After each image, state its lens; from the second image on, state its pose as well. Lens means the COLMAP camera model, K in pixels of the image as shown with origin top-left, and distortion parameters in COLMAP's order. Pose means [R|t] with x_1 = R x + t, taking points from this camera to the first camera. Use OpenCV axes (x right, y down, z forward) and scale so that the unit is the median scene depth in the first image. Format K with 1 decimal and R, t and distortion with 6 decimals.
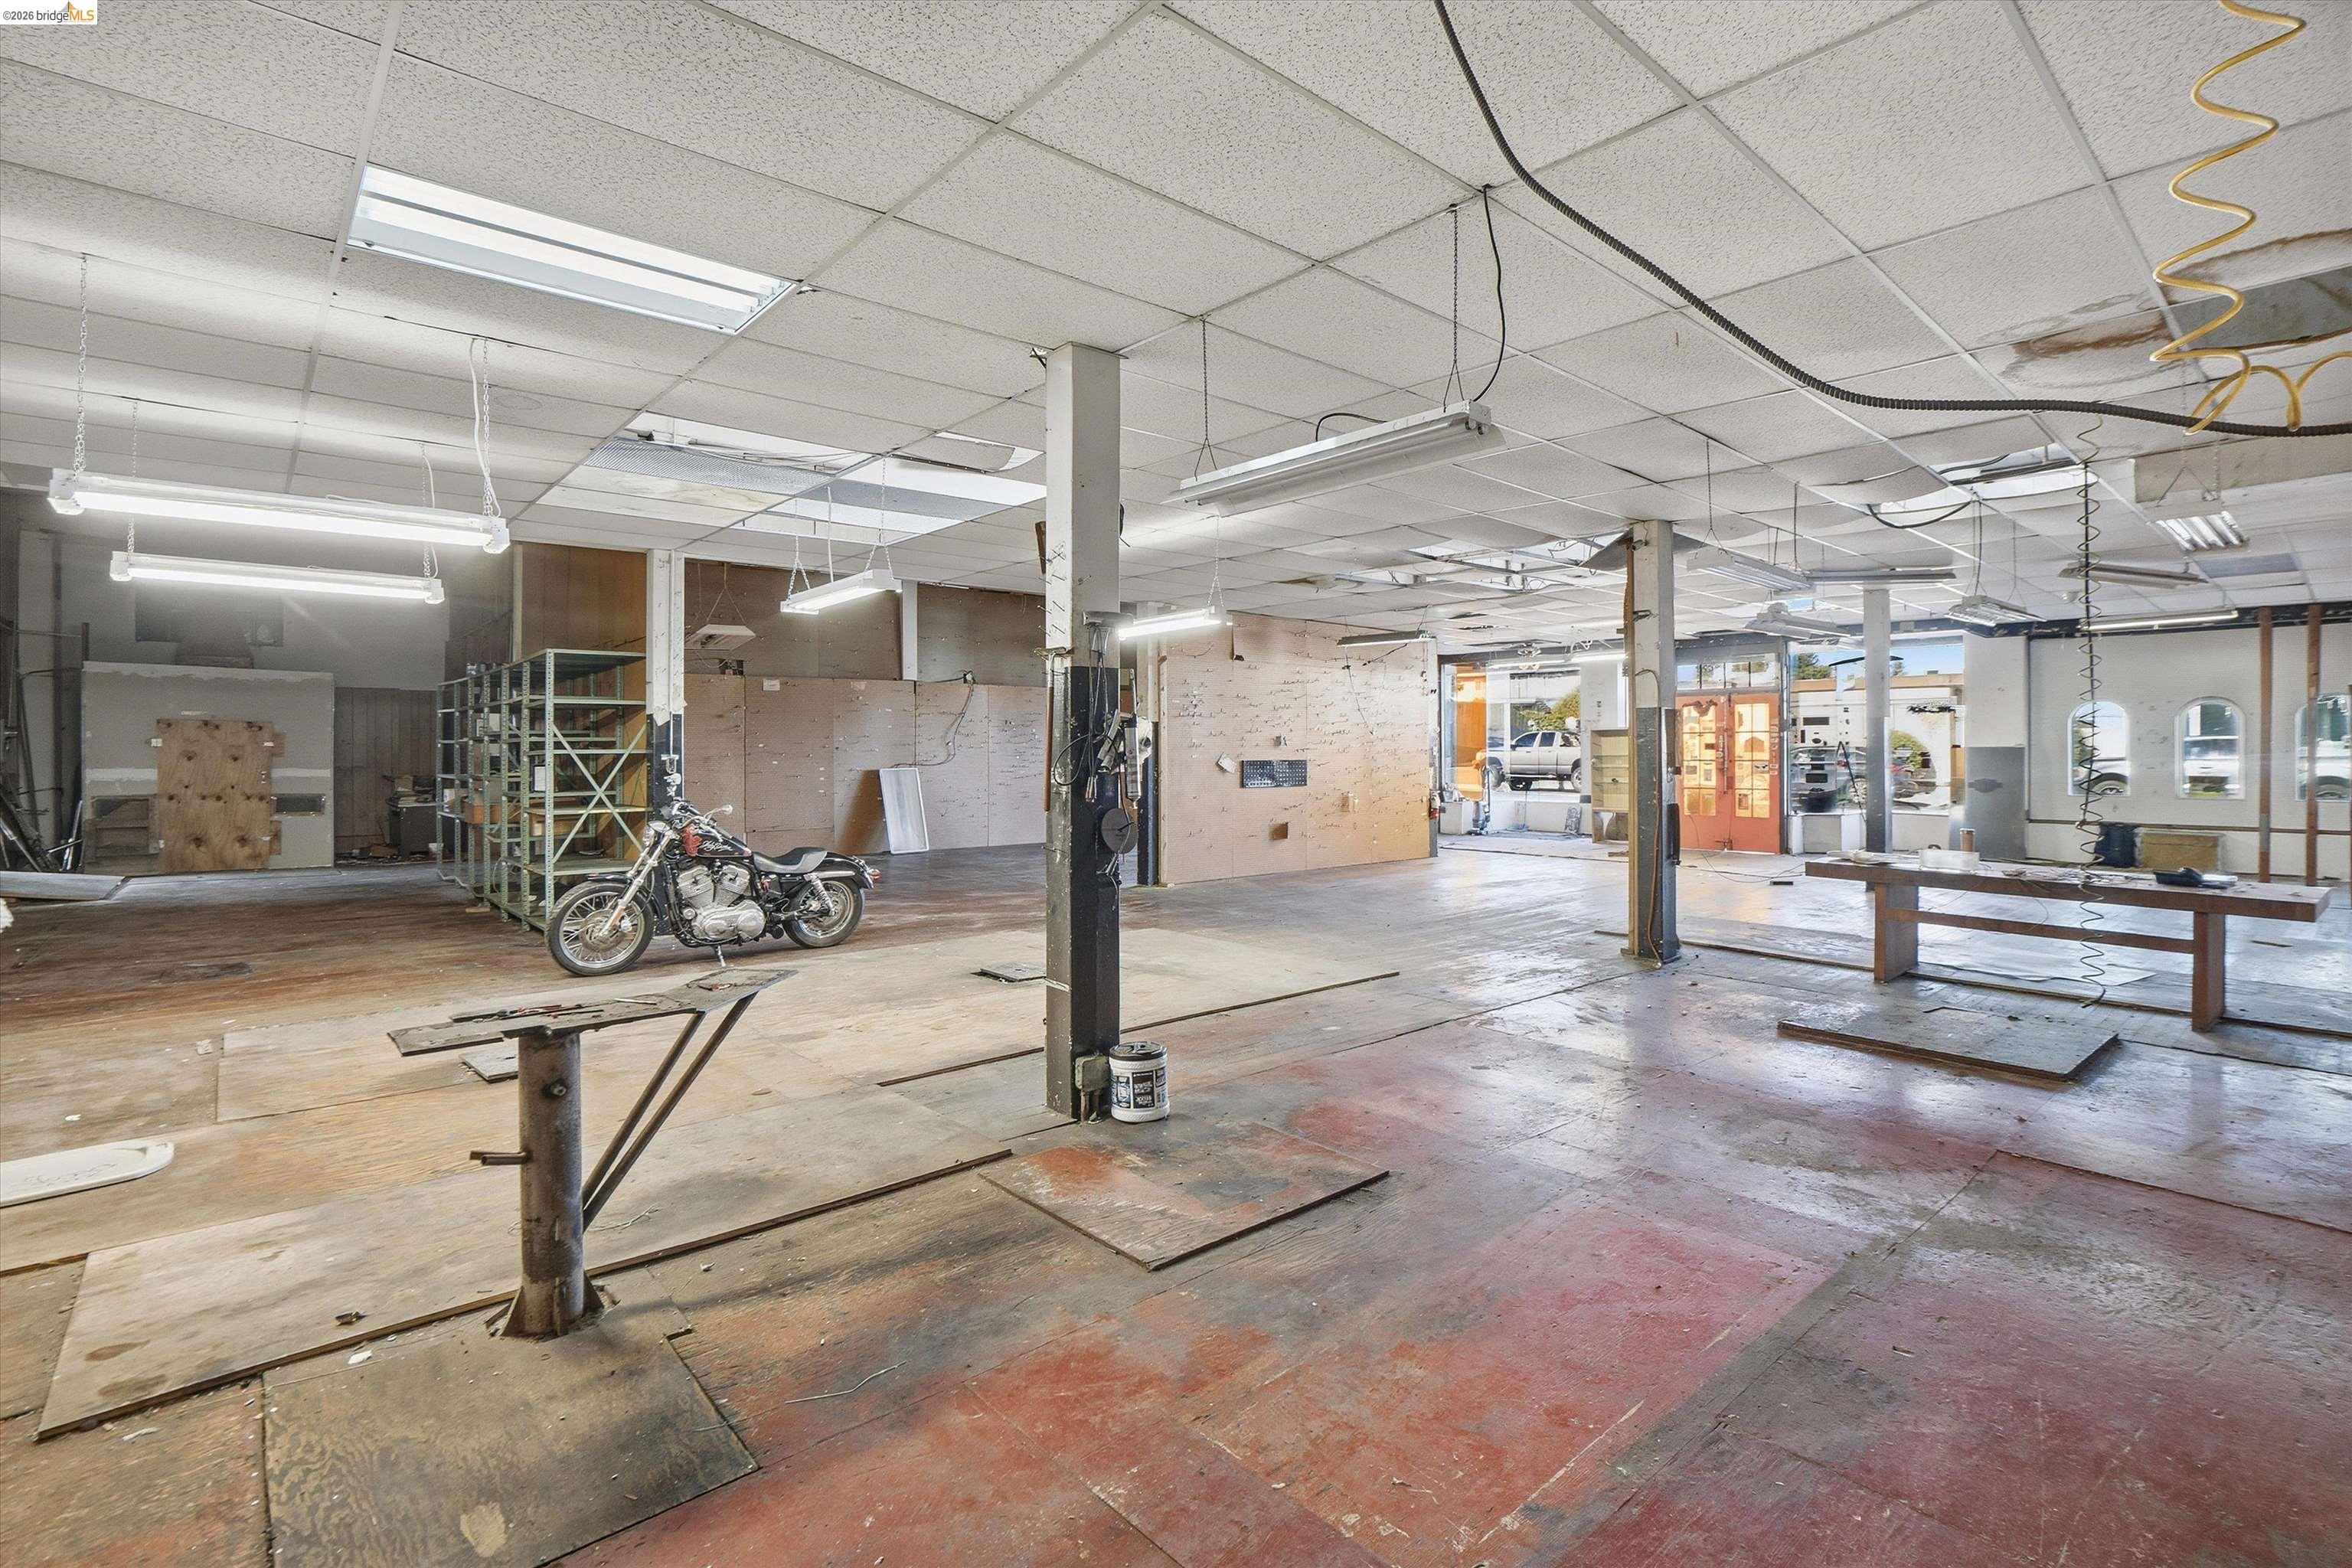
lens RADIAL K [[1085.2, 0, 1176.0], [0, 1085.2, 784.0], [0, 0, 1]] dist [0.001809, 0.000880]
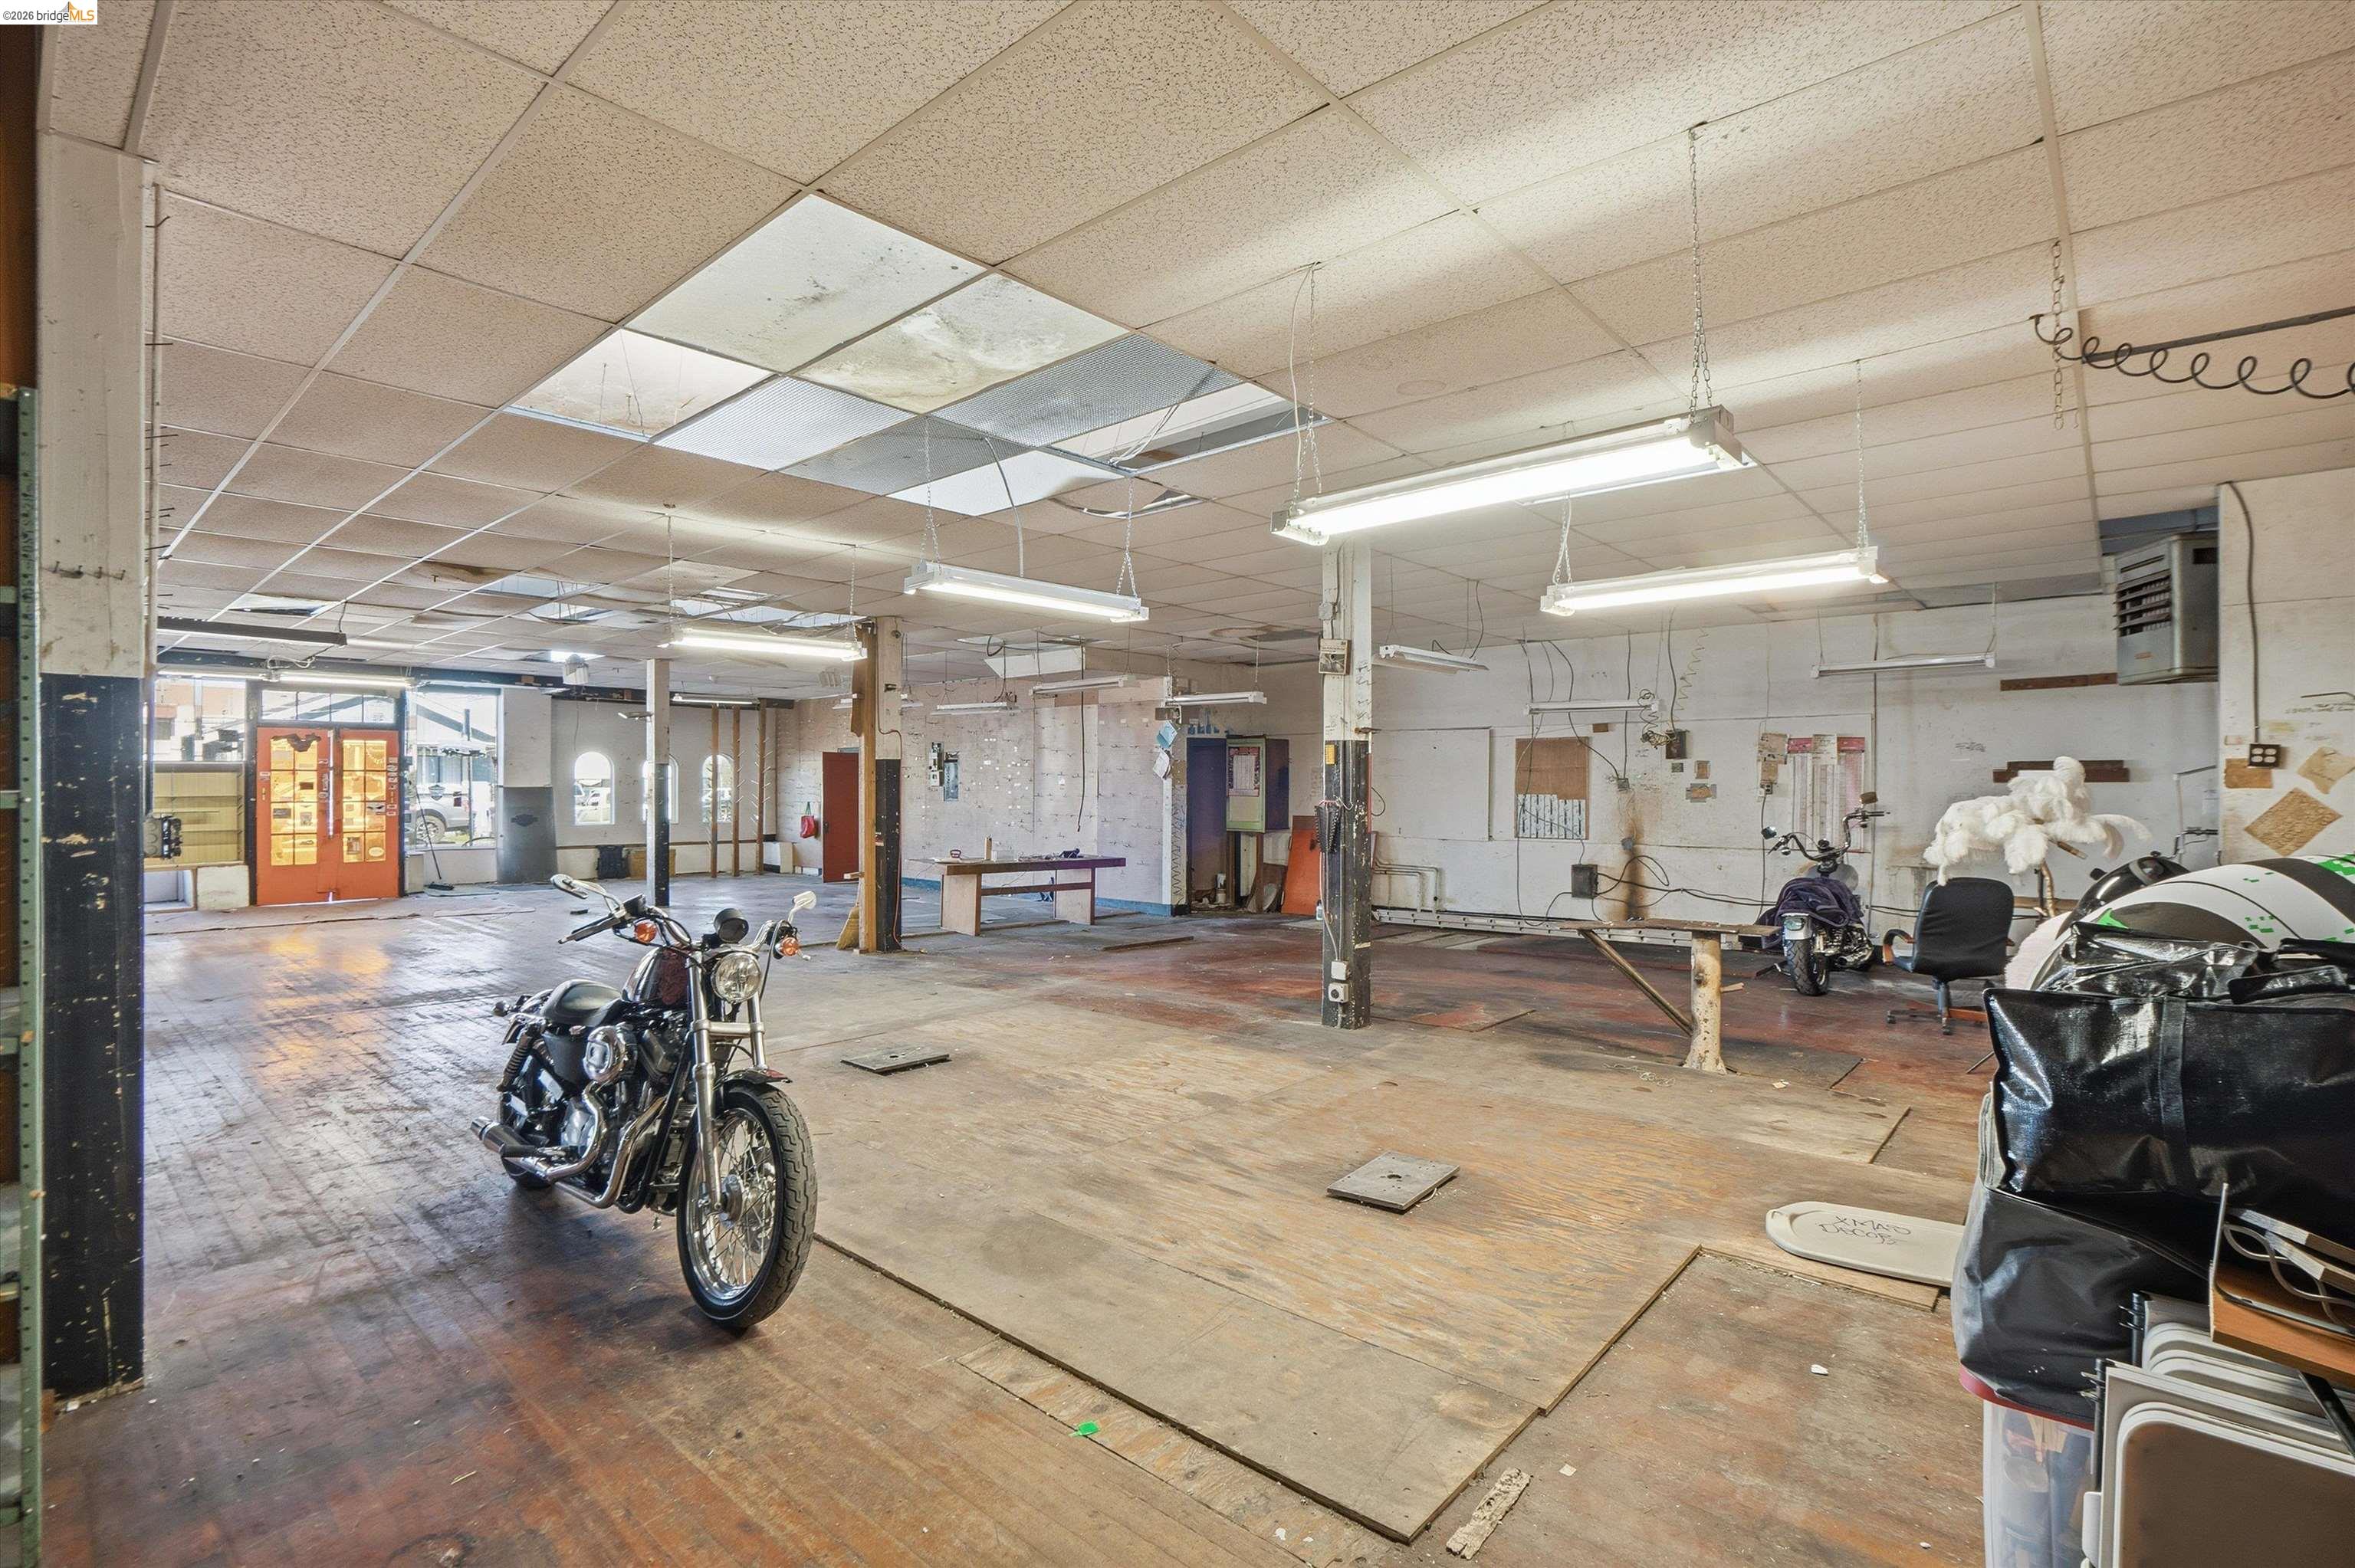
lens RADIAL K [[1086.5, 0, 1177.5], [0, 1086.5, 784.0], [0, 0, 1]] dist [0.001809, 0.000880]
pose [[-0.134915, 0.009766, 0.990809, -1.719768], [0.025787, 0.999647, -0.006341, -0.047512], [-0.990522, 0.024695, -0.135119, 1.560089]]
